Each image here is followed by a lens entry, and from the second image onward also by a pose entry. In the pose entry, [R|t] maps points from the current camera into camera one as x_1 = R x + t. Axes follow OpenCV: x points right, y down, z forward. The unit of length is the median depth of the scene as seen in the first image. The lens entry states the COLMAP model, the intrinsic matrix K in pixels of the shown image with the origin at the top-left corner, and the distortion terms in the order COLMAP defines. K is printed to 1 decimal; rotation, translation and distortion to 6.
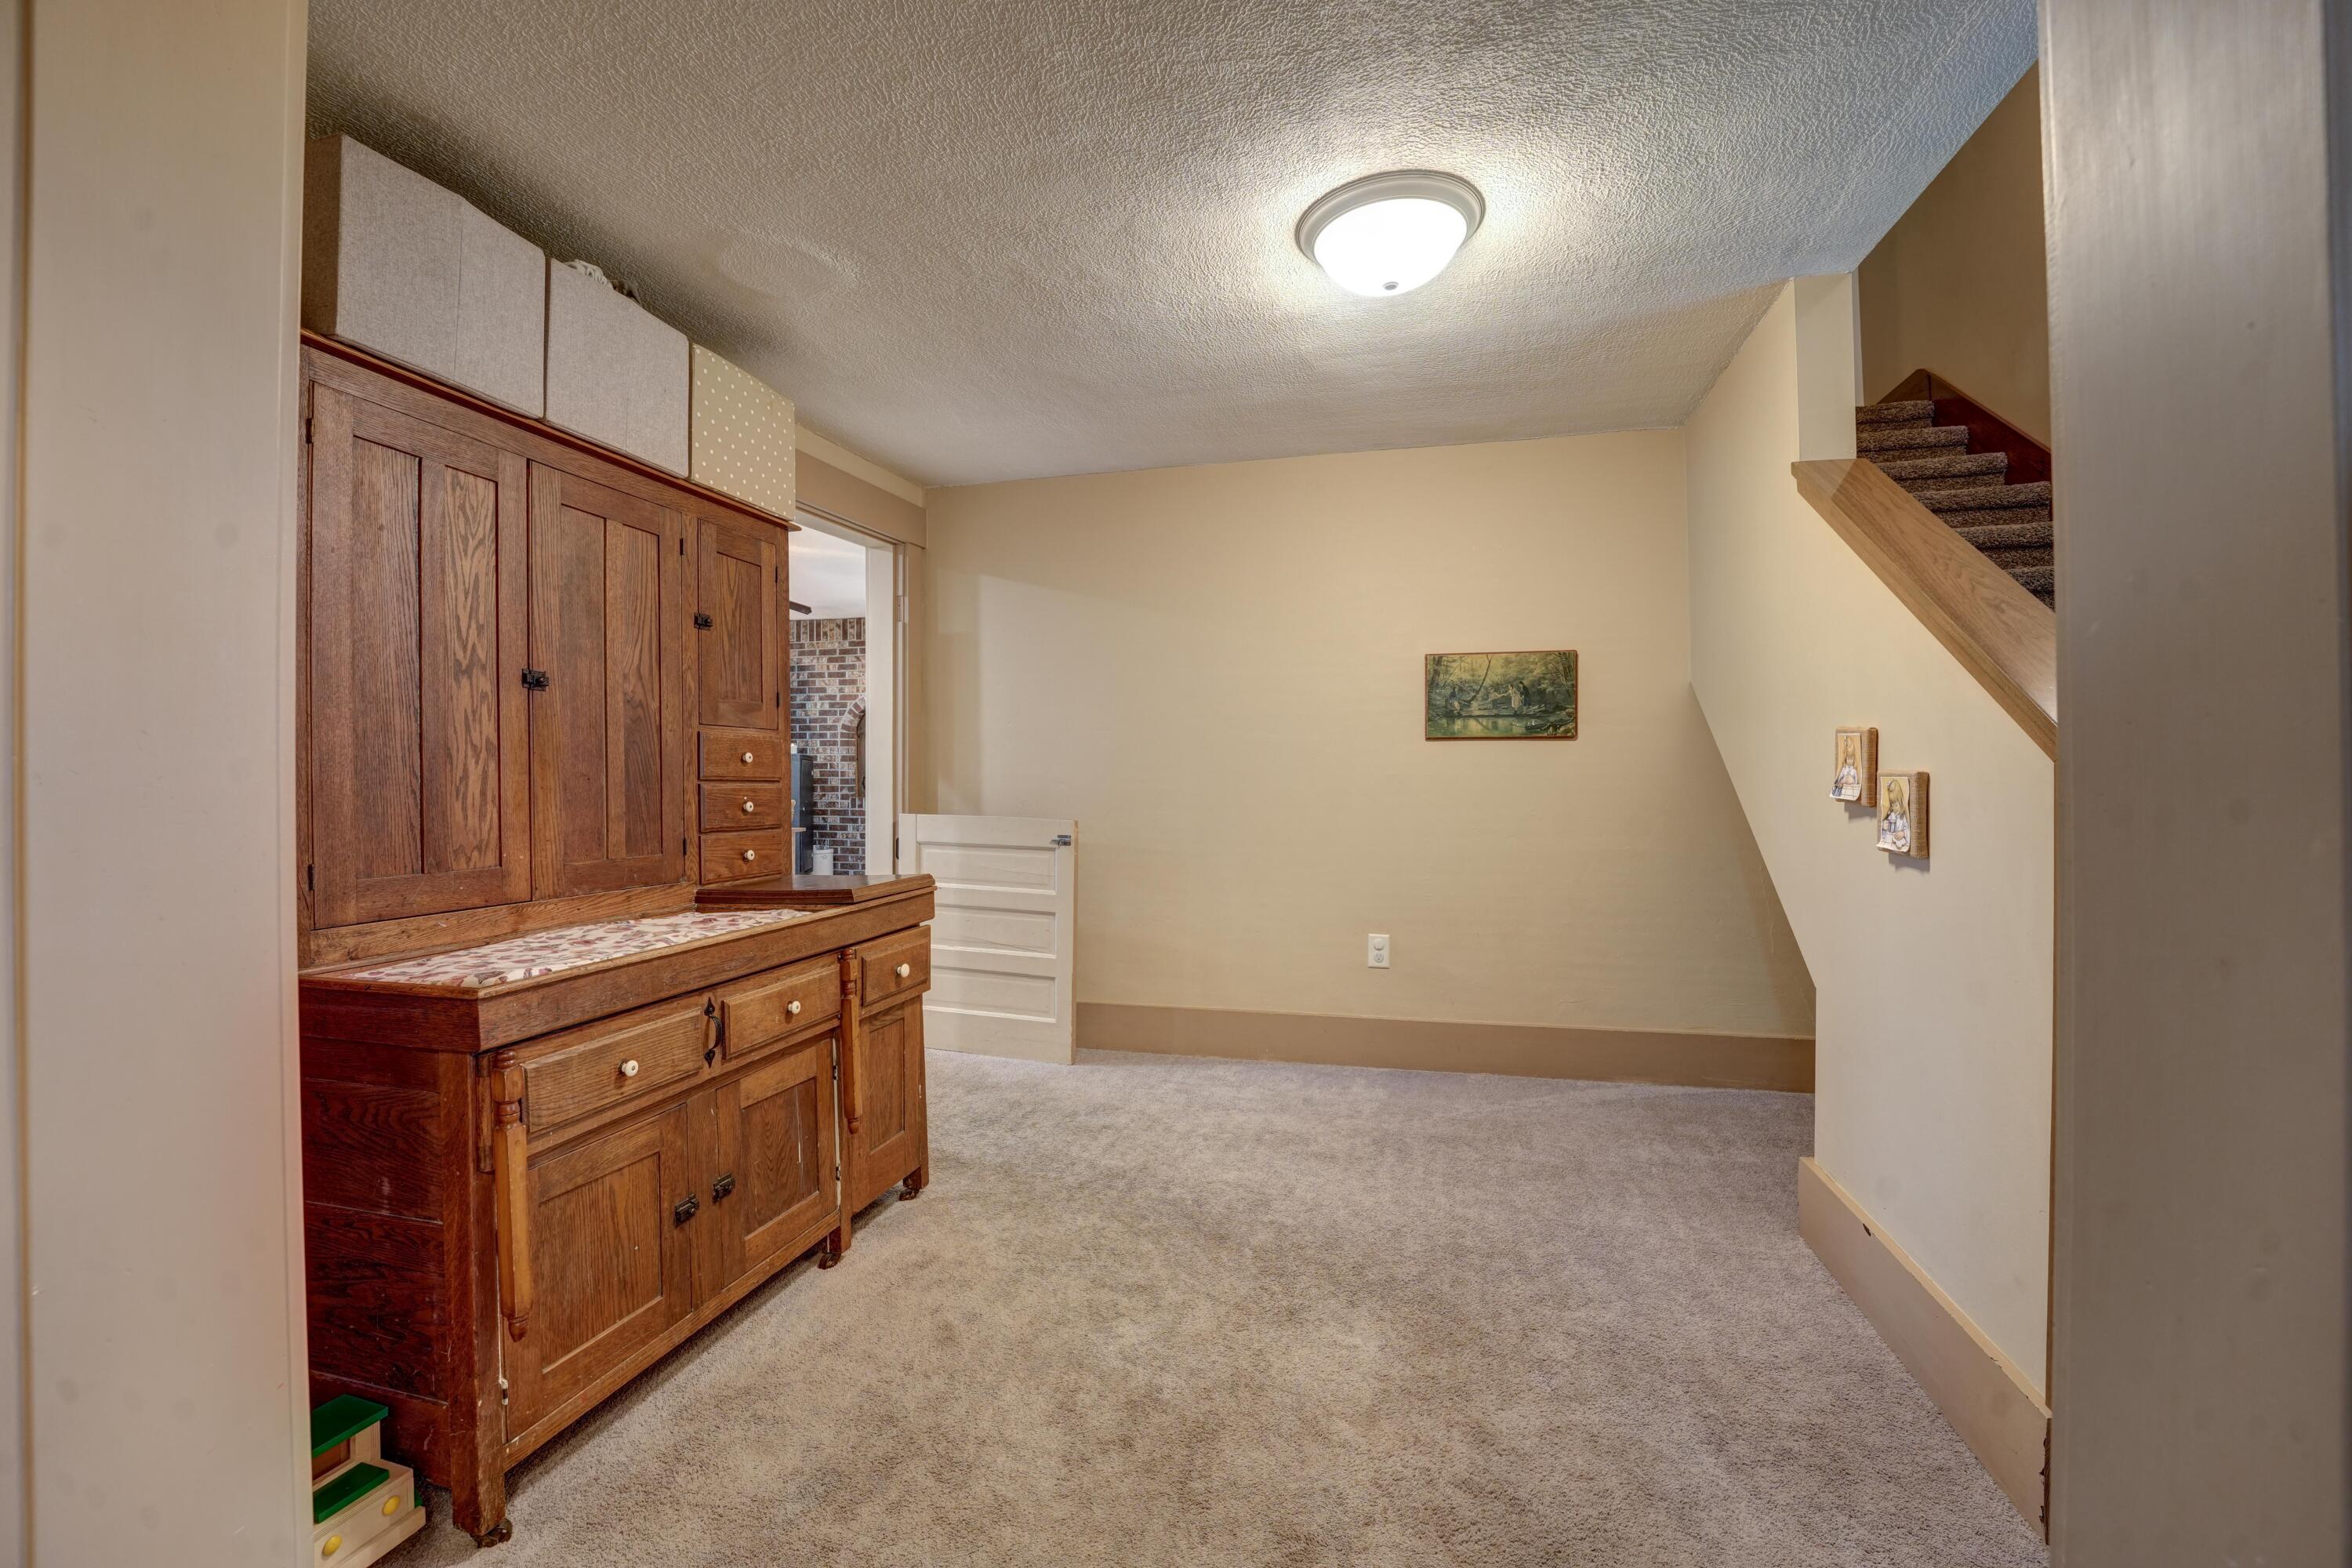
lens RADIAL K [[961.8, 0, 1176.7], [0, 961.8, 784.3], [0, 0, 1]] dist [-0.032858, 0.005593]
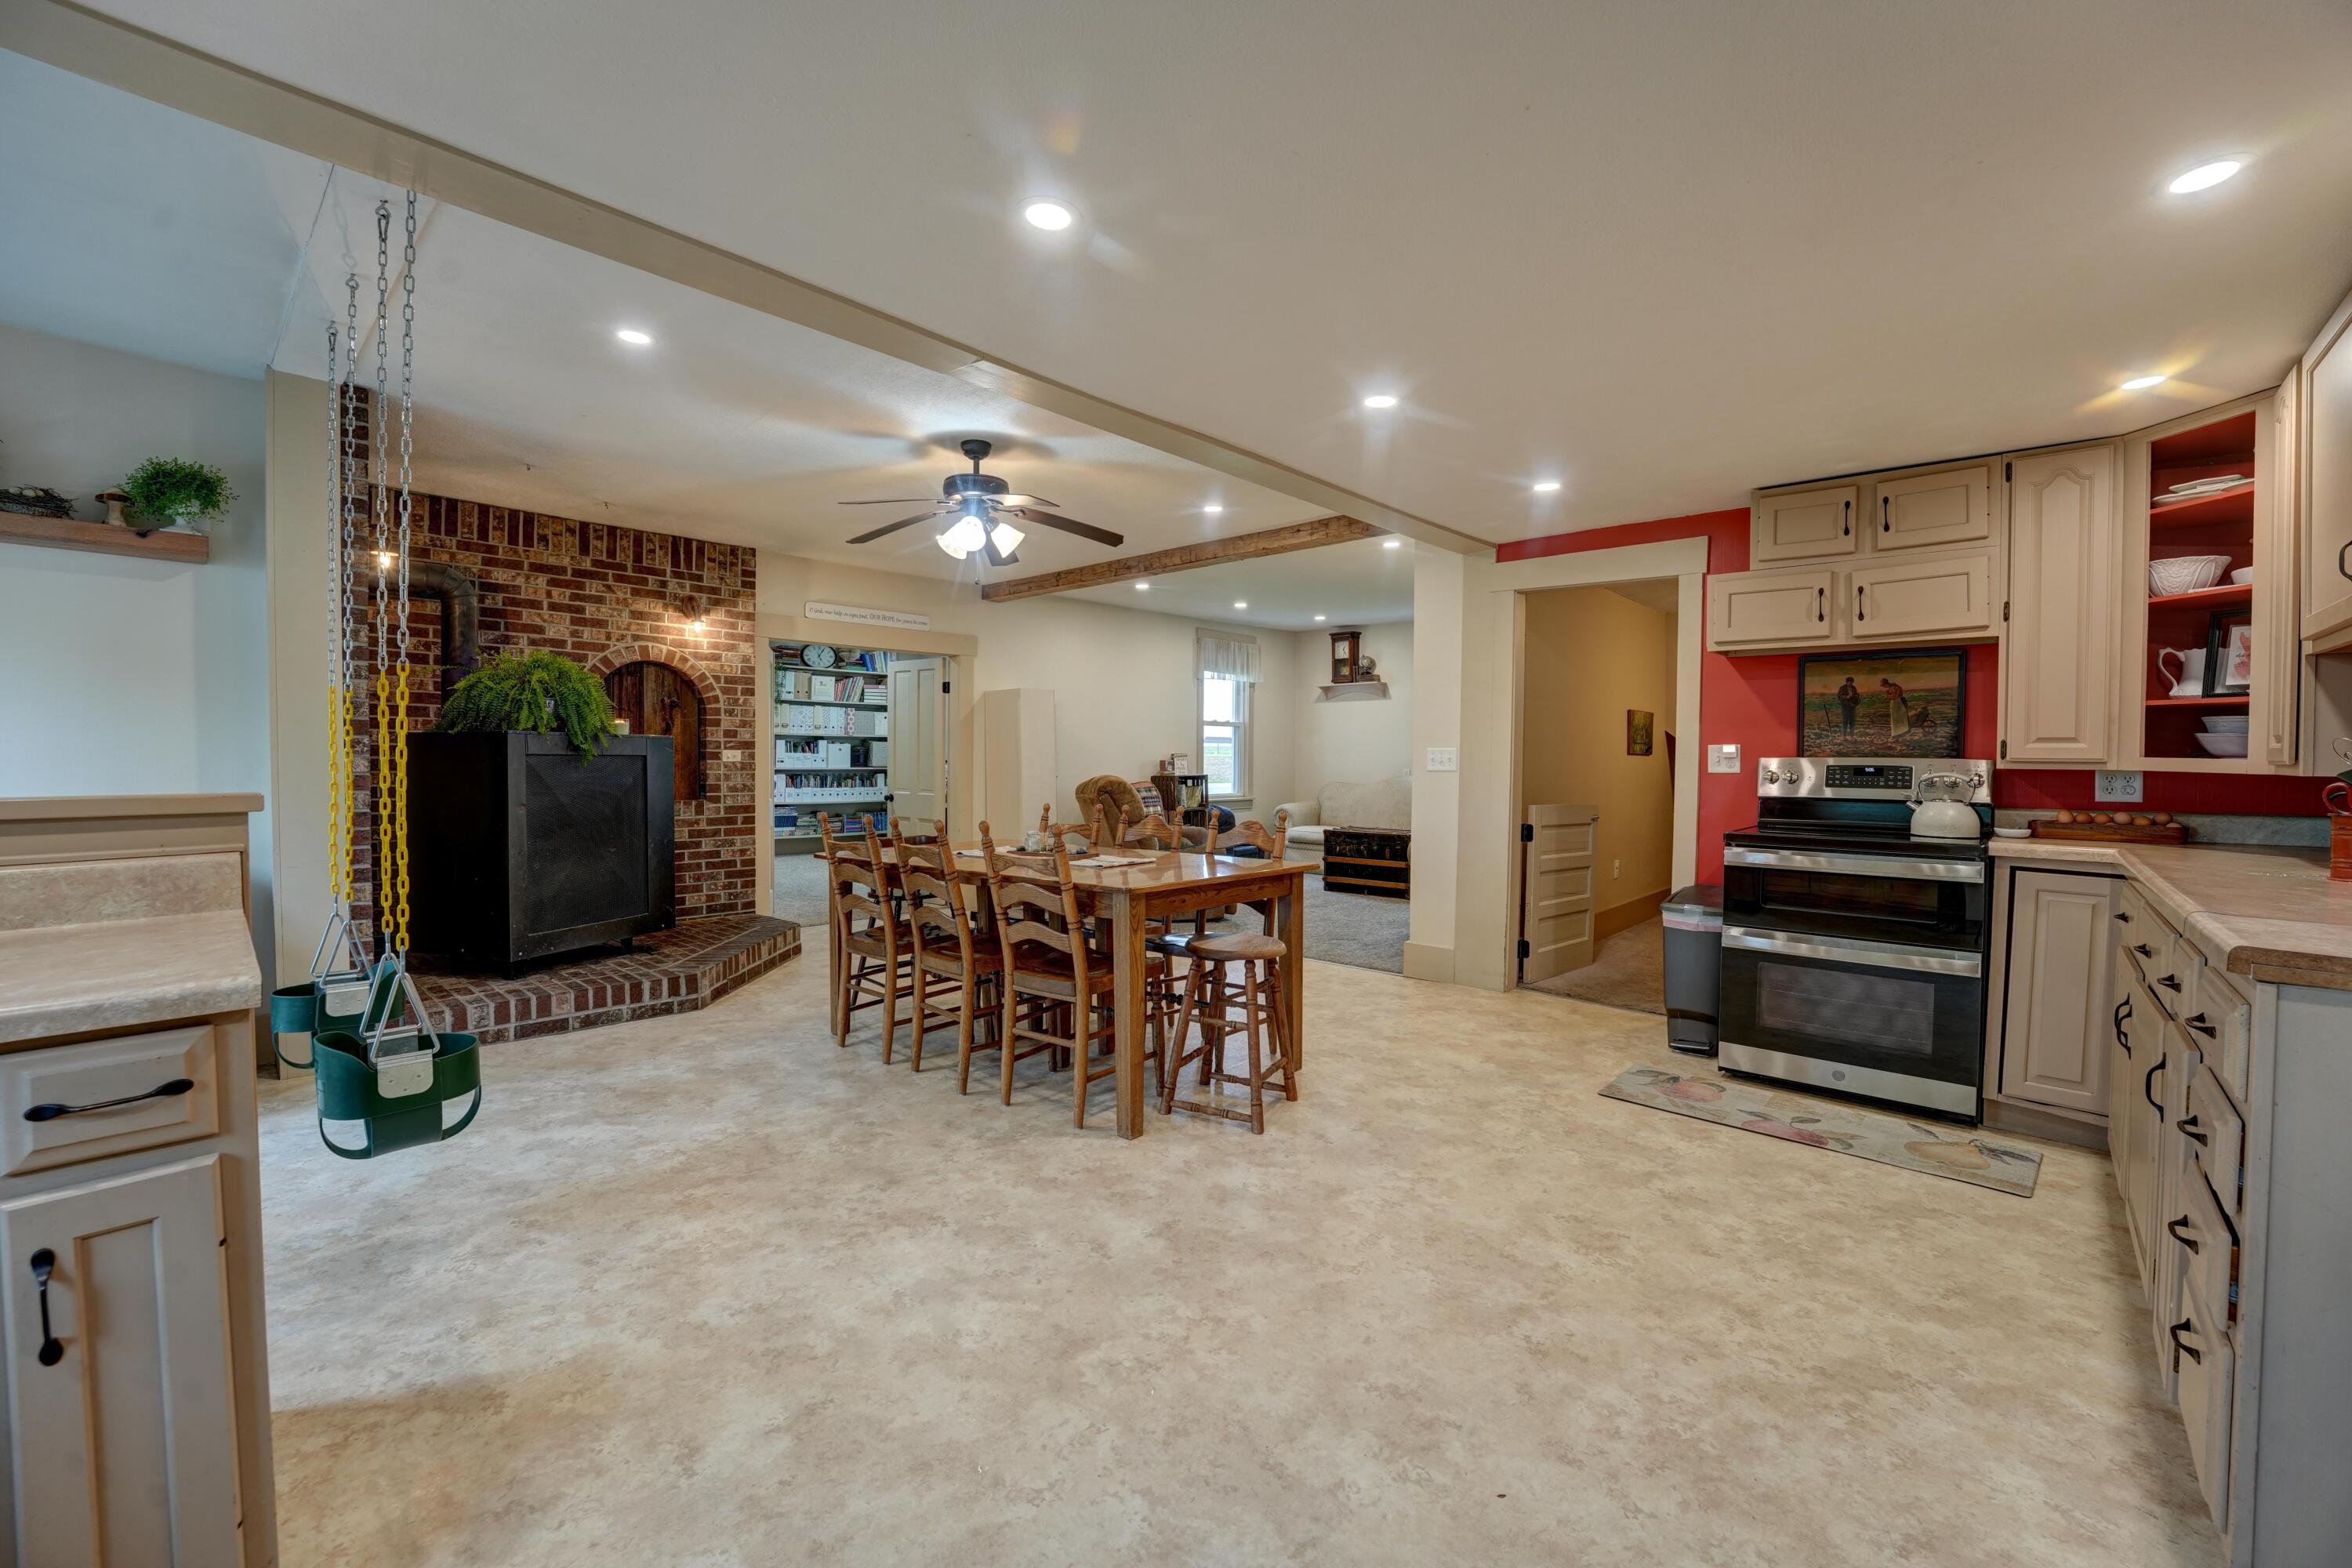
lens RADIAL K [[961.8, 0, 1202.0], [0, 961.8, 773.6], [0, 0, 1]] dist [-0.032858, 0.005593]
pose [[0.444738, -0.013166, 0.895564, -3.037631], [-0.001454, 0.999880, 0.015421, -0.066776], [-0.895660, -0.008160, 0.444665, 1.456588]]
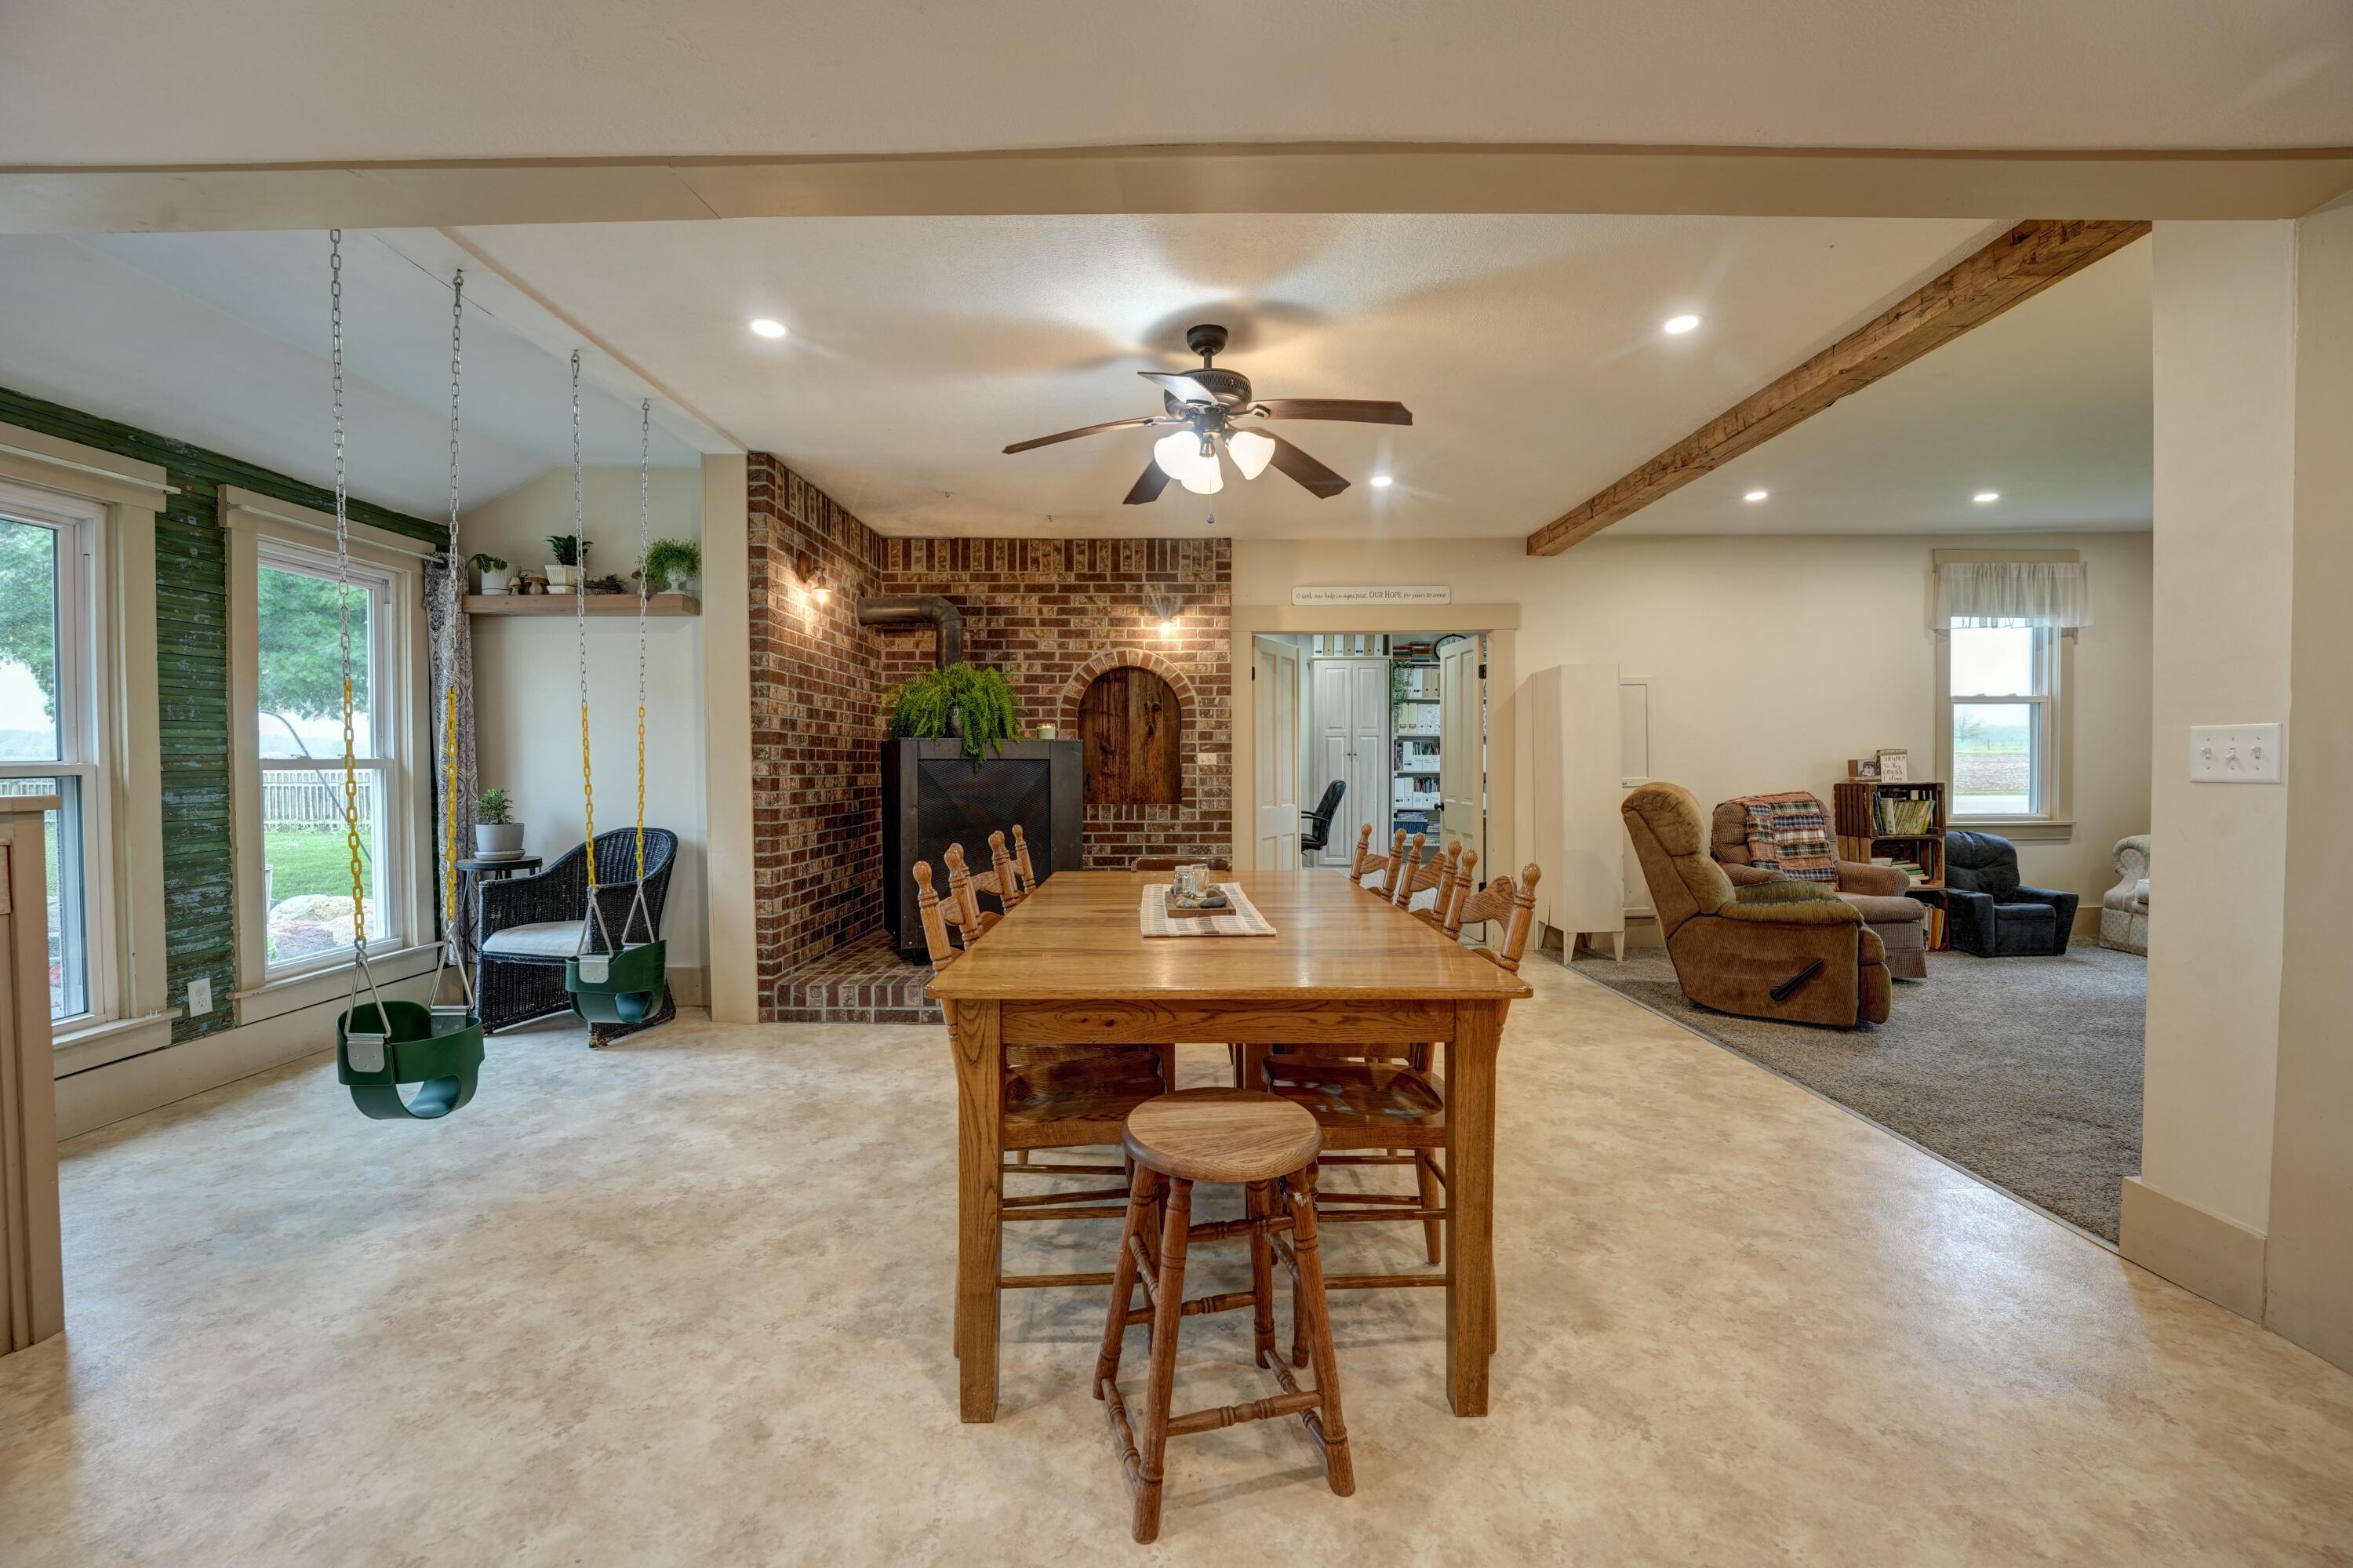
lens RADIAL K [[962.3, 0, 1167.3], [0, 962.3, 771.8], [0, 0, 1]] dist [-0.032858, 0.005593]
pose [[0.966939, -0.008028, 0.254880, -1.884246], [0.006066, 0.999946, 0.008481, -0.060895], [-0.254934, -0.006655, 0.966935, 1.359698]]
